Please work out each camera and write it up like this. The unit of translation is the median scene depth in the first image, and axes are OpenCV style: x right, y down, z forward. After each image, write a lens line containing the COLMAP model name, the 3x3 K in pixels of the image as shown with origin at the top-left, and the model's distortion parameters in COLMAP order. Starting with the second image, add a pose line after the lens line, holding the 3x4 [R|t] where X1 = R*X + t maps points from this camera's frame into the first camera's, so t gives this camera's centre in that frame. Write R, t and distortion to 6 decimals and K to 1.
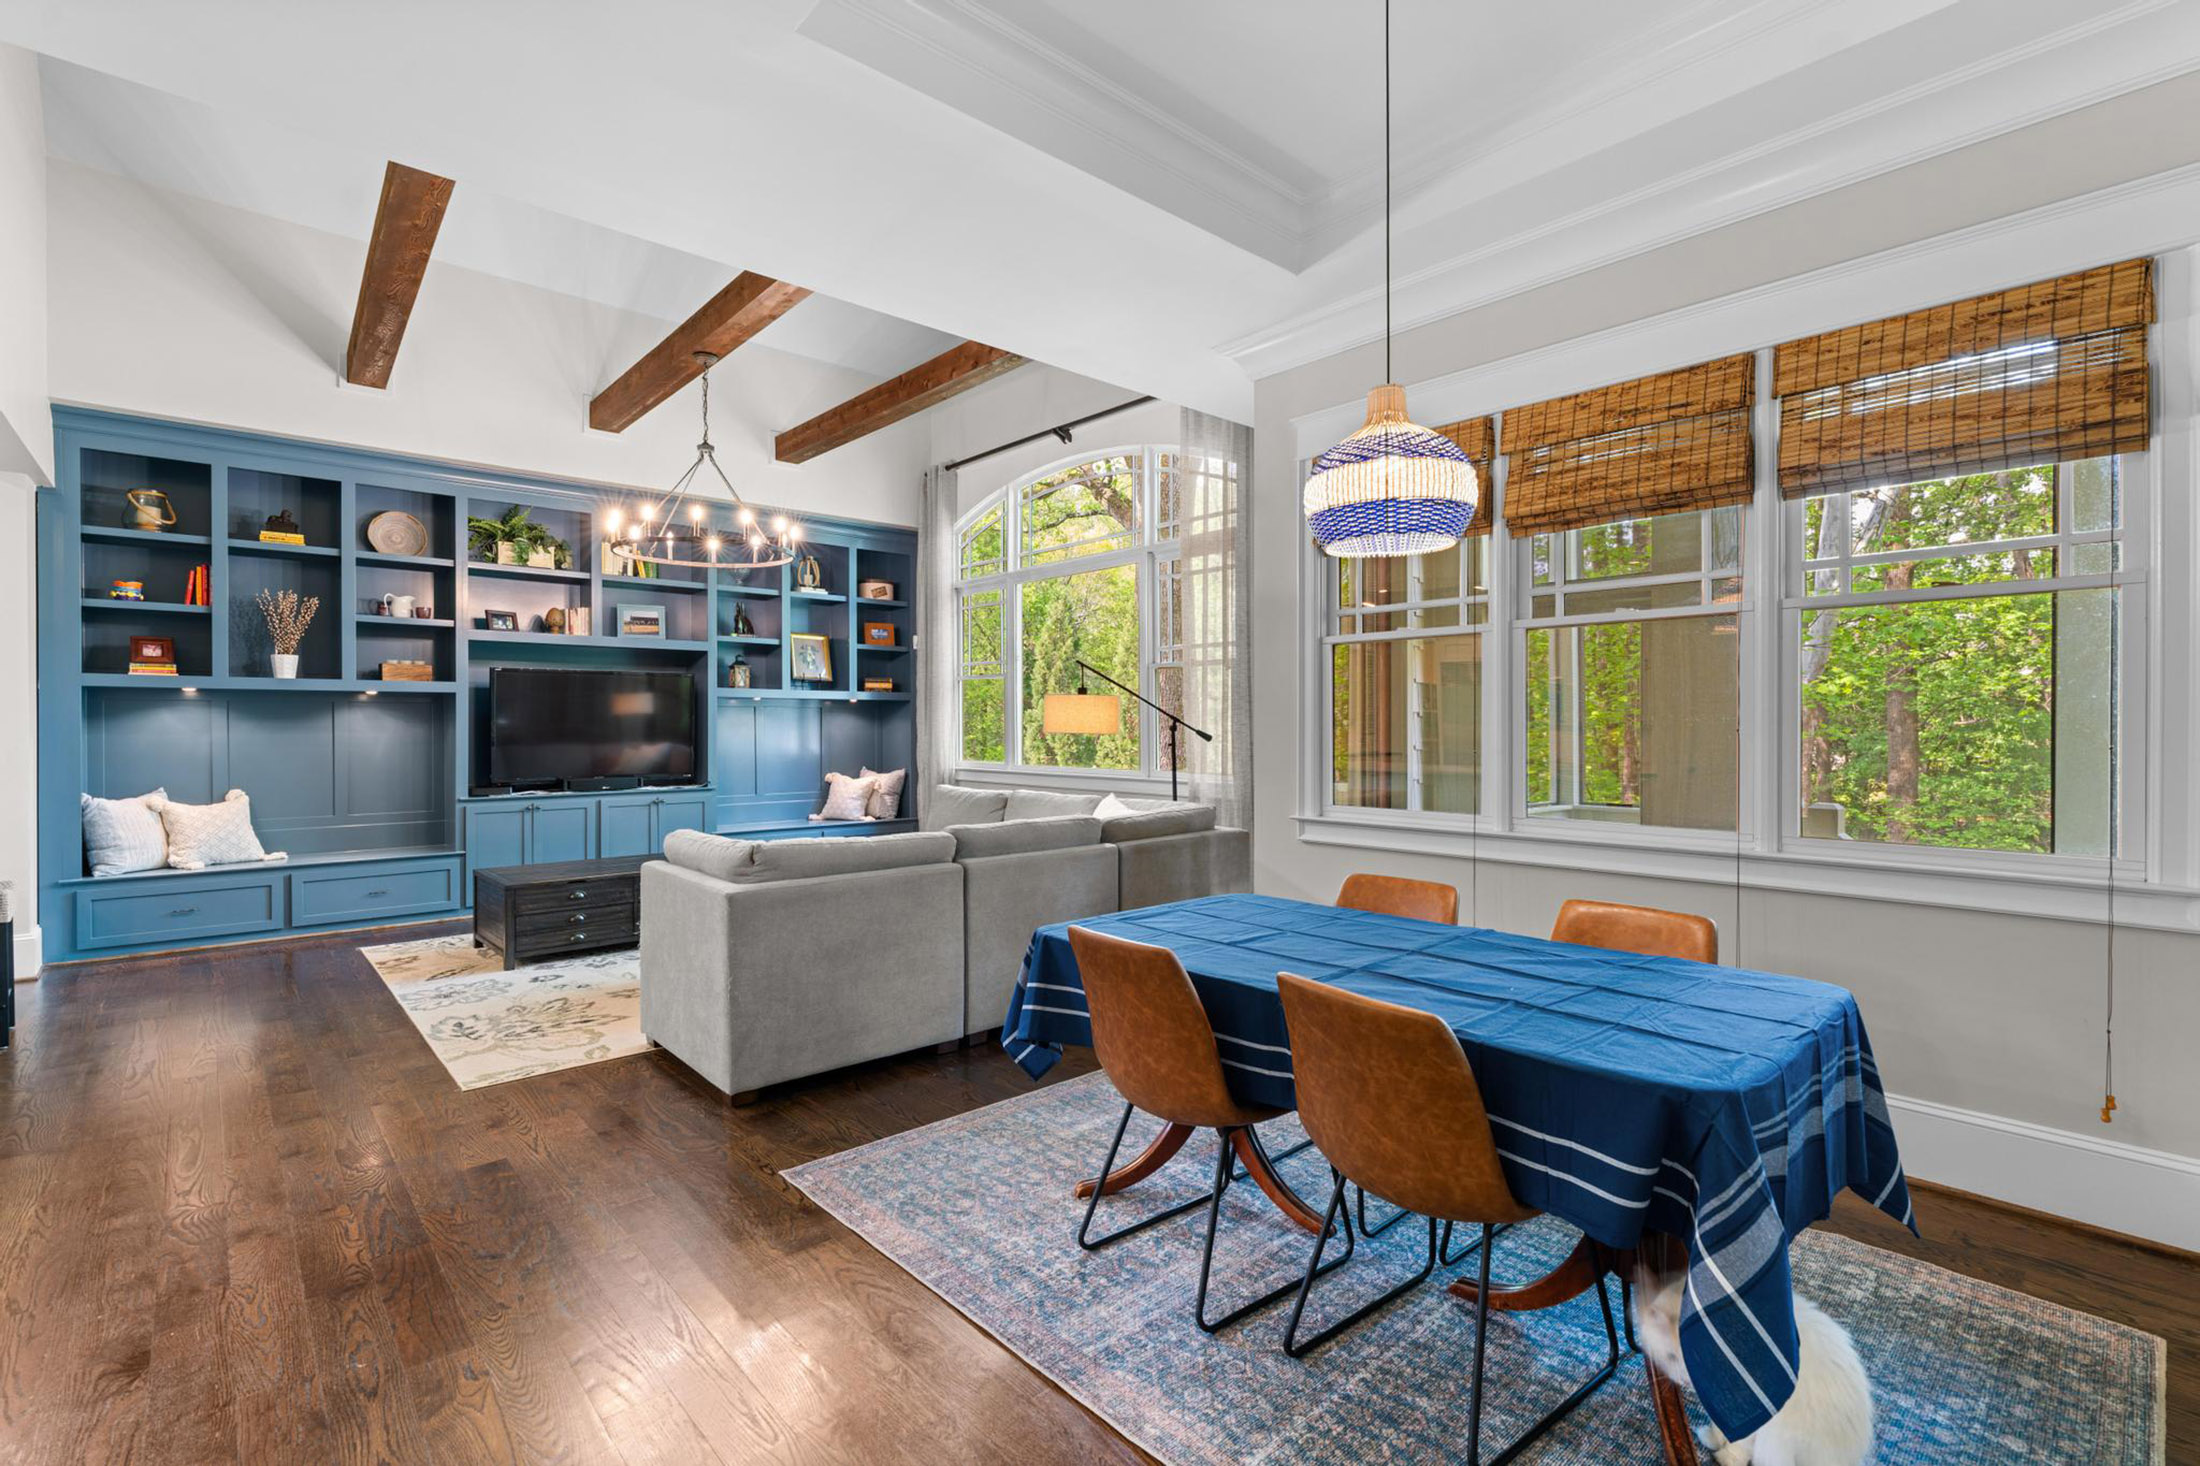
lens RADIAL K [[1005.0, 0, 1102.3], [0, 1005.0, 721.1], [0, 0, 1]] dist [-0.002259, 0.000696]
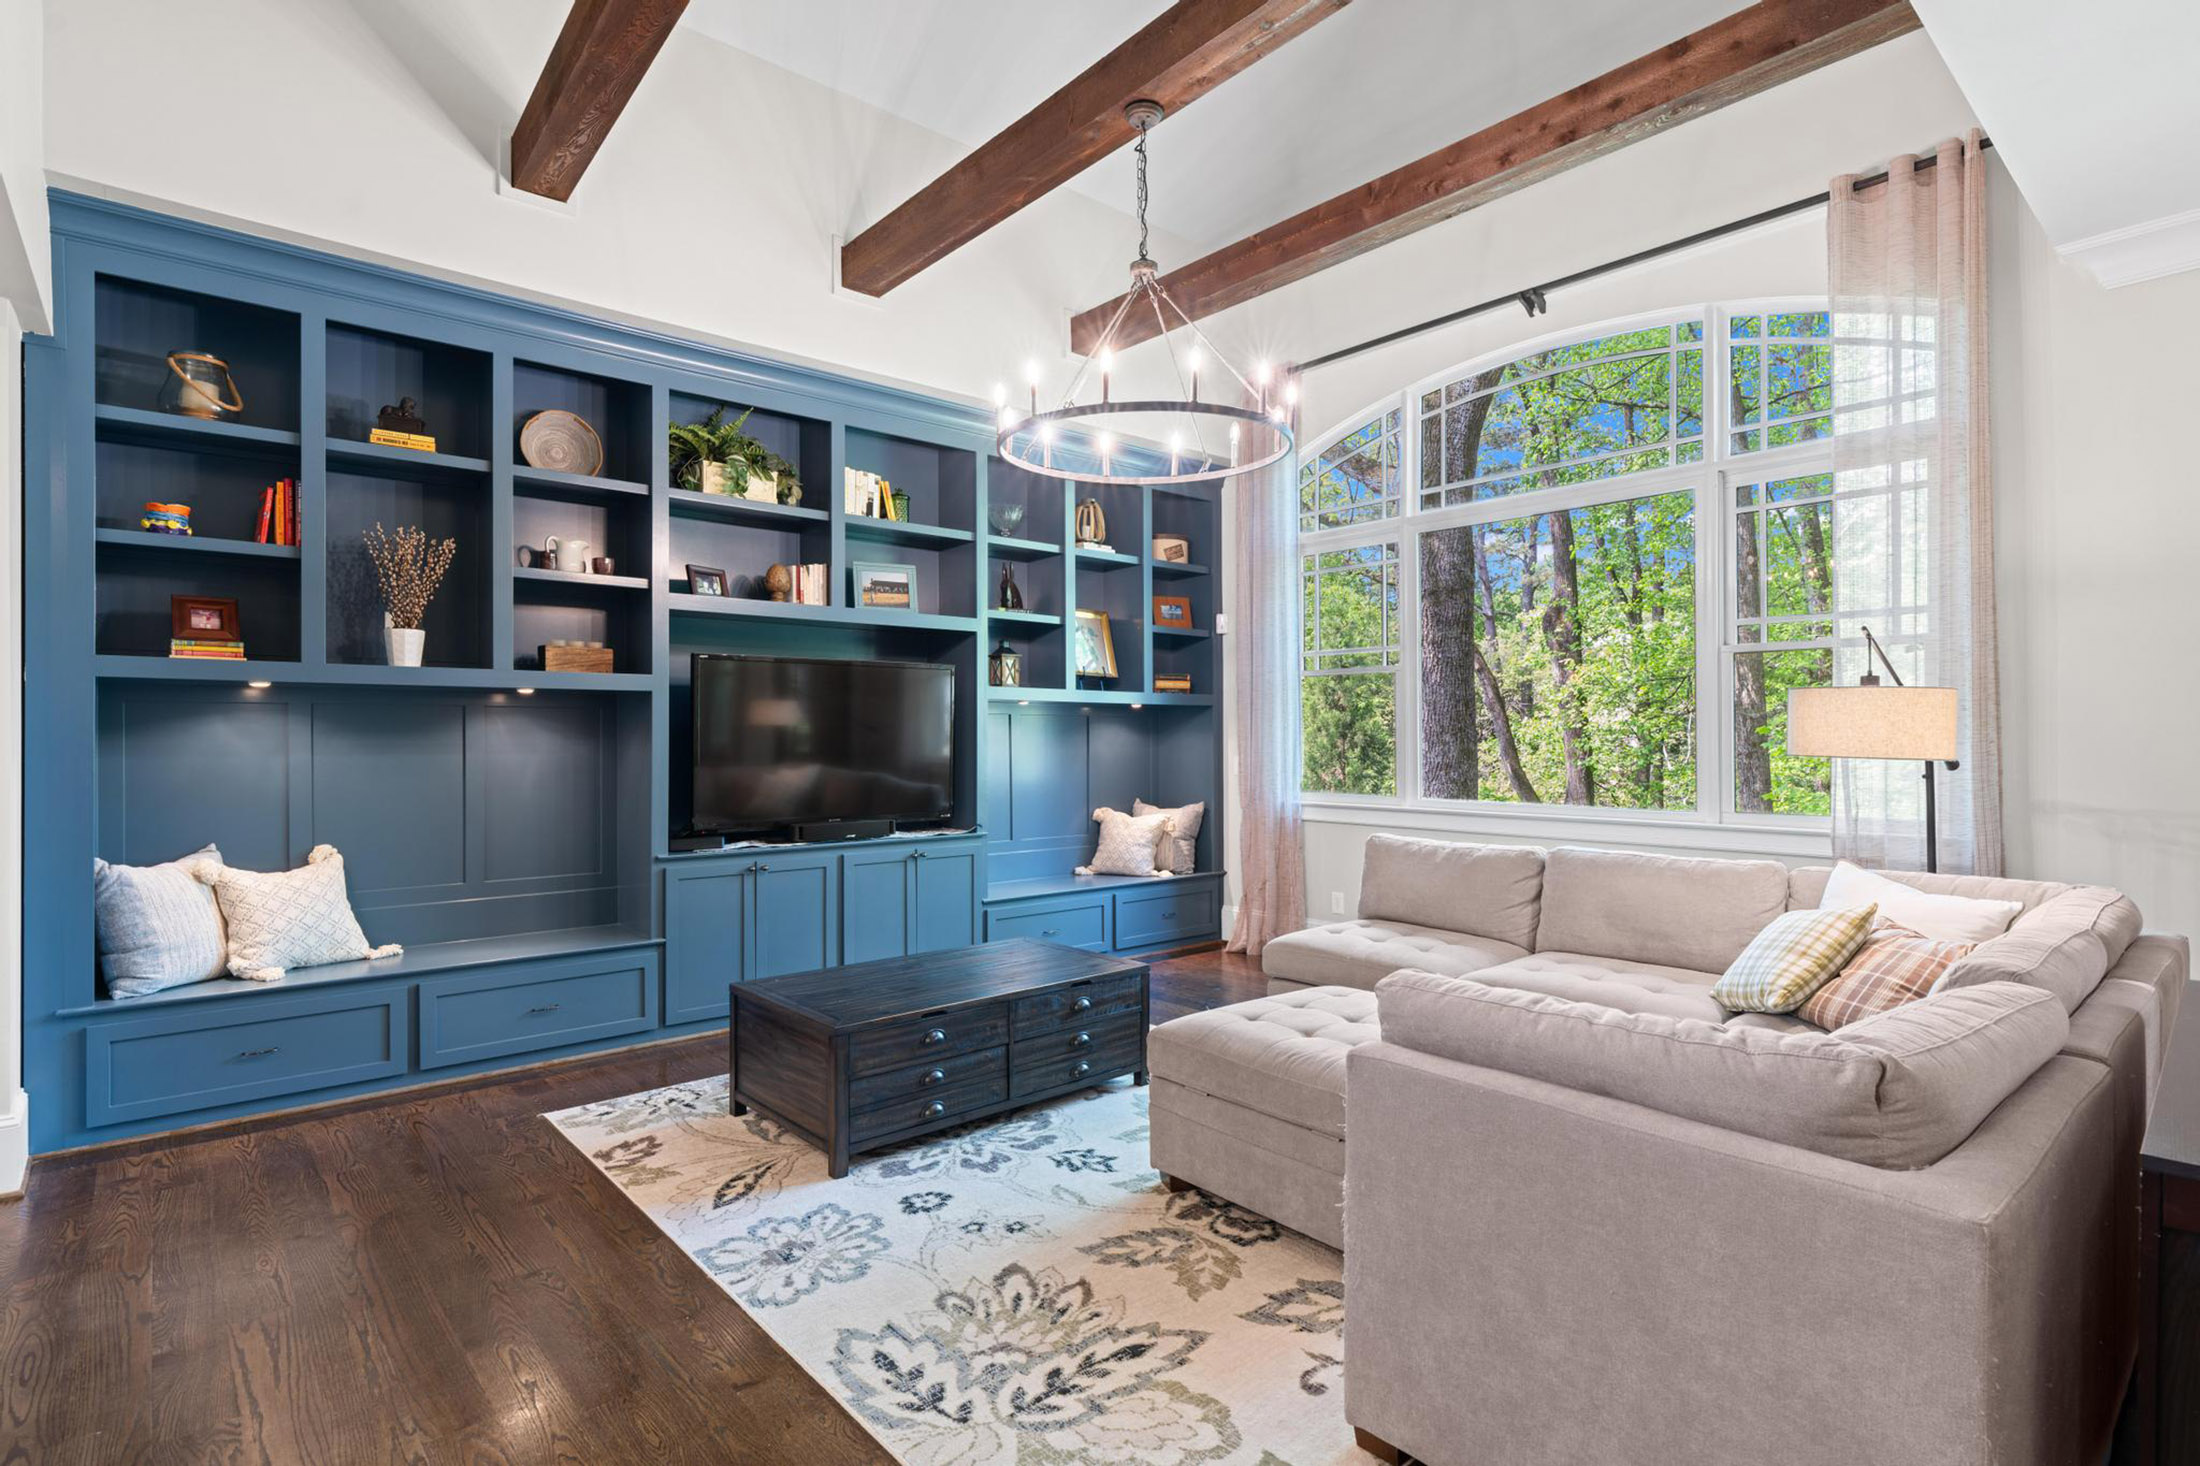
lens RADIAL K [[1079.6, 0, 1086.3], [0, 1079.6, 728.6], [0, 0, 1]] dist [-0.001999, -0.000534]
pose [[0.999806, -0.000498, -0.019676, -0.372839], [0.000407, 0.999989, -0.004624, -0.001163], [0.019678, 0.004615, 0.999796, 0.334344]]
